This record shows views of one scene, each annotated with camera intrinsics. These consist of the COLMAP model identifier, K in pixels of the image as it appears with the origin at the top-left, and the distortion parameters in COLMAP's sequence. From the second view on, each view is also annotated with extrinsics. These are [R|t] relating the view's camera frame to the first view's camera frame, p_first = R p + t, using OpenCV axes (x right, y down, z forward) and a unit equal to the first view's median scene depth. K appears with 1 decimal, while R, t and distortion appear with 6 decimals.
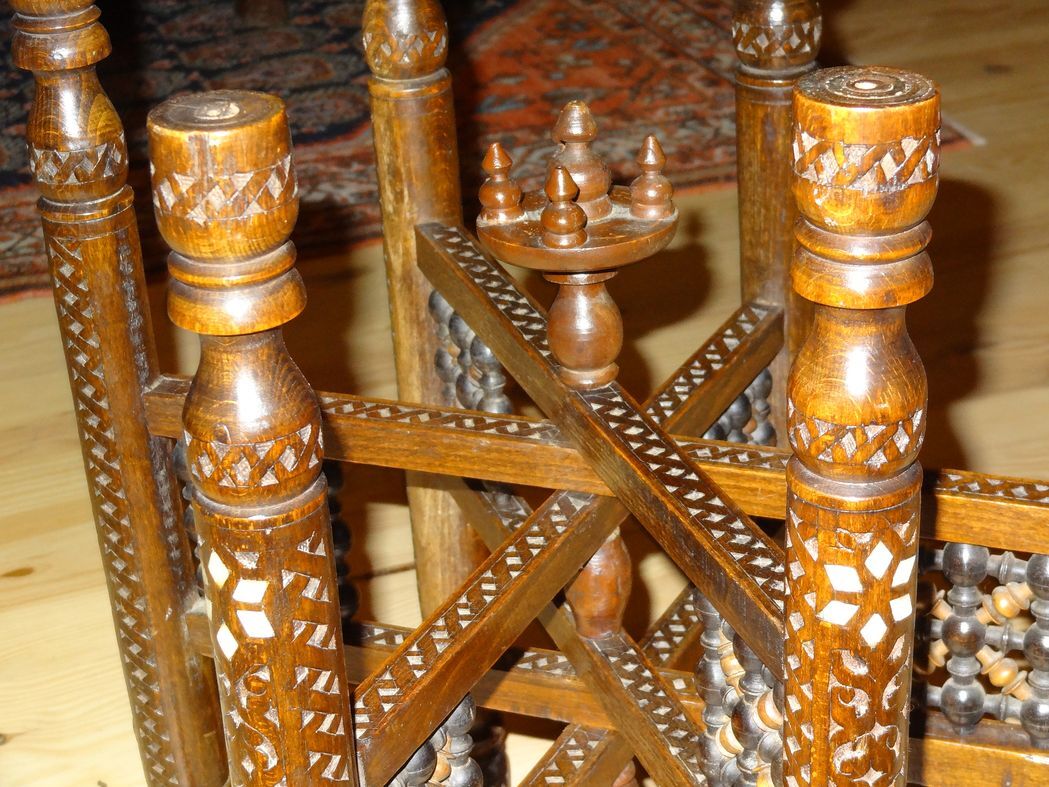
lens RADIAL K [[2056.2, 0, 557.8], [0, 2056.2, 393.6], [0, 0, 1]] dist [-0.014060, -0.083277]
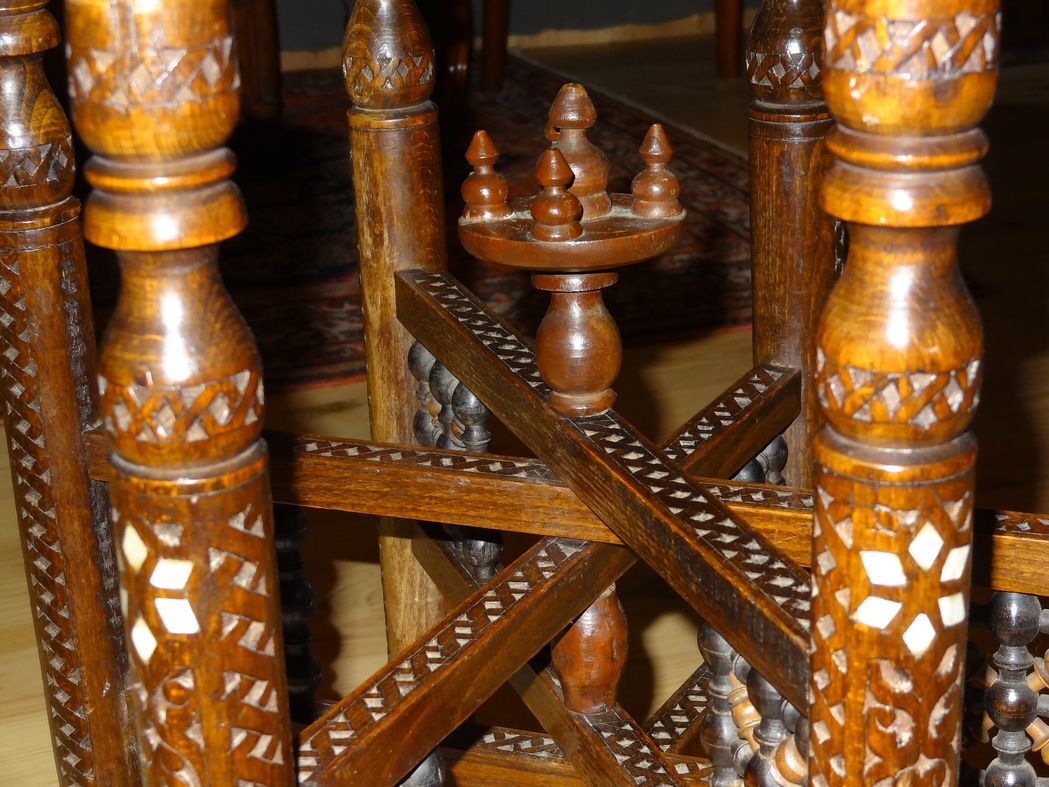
lens RADIAL K [[2061.3, 0, 524.5], [0, 2061.3, 393.5], [0, 0, 1]] dist [-0.013553, -0.182797]
pose [[0.999731, 0.015187, -0.017543, 0.005733], [-0.016968, 0.994192, -0.106277, 0.084037], [0.015827, 0.106547, 0.994182, 0.123441]]
